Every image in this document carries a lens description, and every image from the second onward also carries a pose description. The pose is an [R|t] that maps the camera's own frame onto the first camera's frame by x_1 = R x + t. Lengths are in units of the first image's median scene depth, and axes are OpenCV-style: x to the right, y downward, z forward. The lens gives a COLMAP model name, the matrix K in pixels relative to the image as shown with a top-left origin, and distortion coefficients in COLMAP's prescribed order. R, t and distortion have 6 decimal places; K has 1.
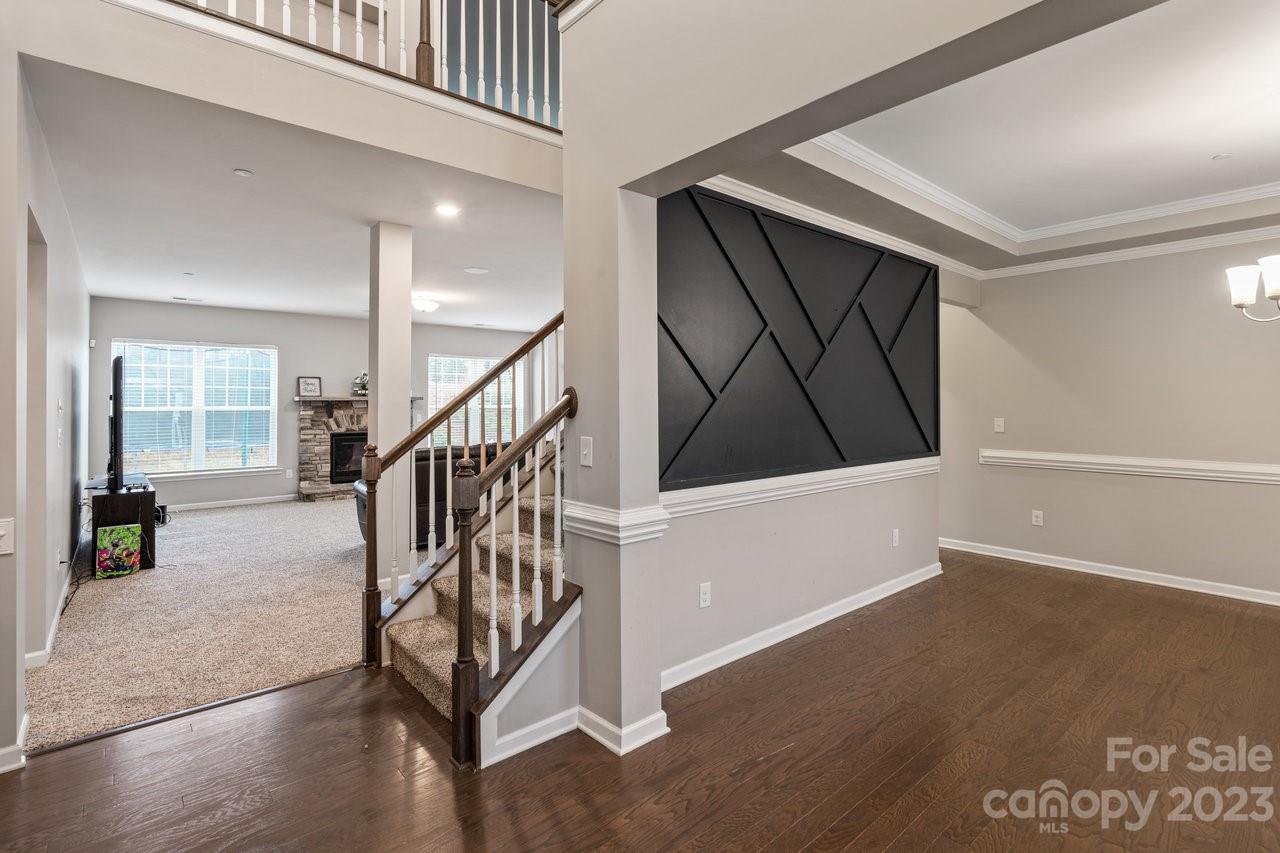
lens RADIAL K [[595.3, 0, 644.2], [0, 595.3, 397.7], [0, 0, 1]] dist [-0.003535, 0.001102]
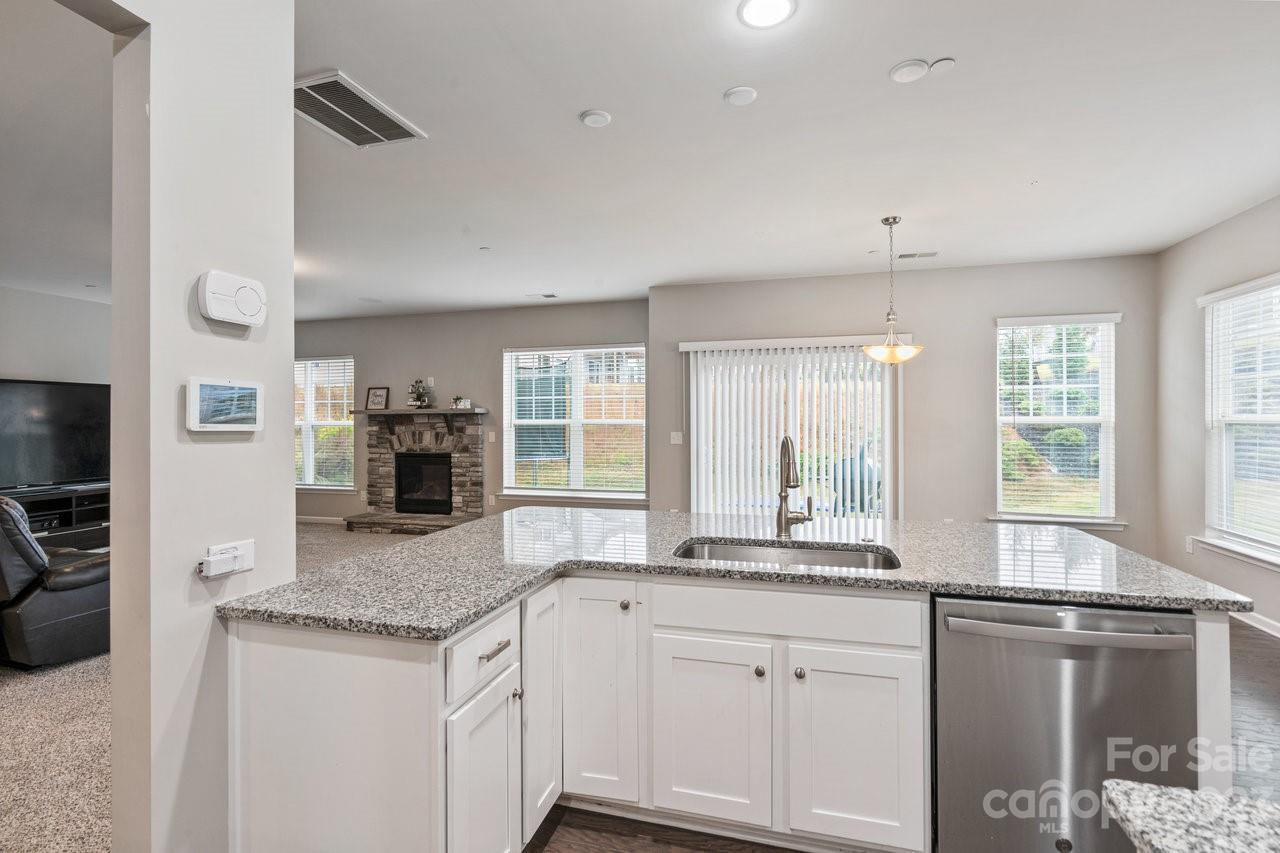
lens RADIAL K [[595.3, 0, 631.1], [0, 595.3, 422.1], [0, 0, 1]] dist [-0.003535, 0.001102]
pose [[0.540619, 0.003840, -0.841259, 0.374832], [0.014277, 0.999804, 0.013739, 0.009003], [0.841147, -0.019438, 0.540458, 0.831065]]
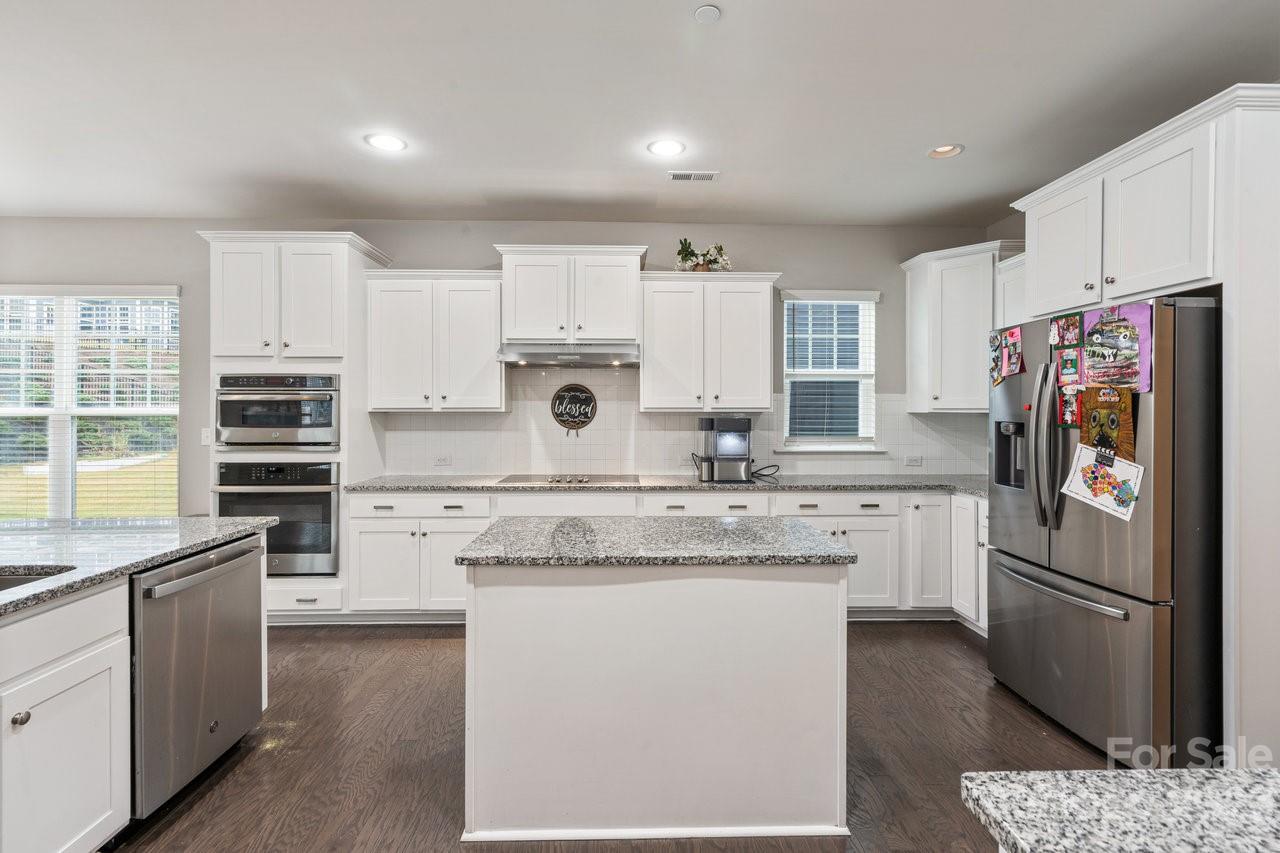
lens RADIAL K [[595.3, 0, 642.4], [0, 595.3, 408.7], [0, 0, 1]] dist [-0.003535, 0.001102]
pose [[0.635407, 0.006587, 0.772149, 0.219523], [-0.014896, 0.999882, 0.003729, 0.007818], [-0.772034, -0.013871, 0.635430, 0.748844]]
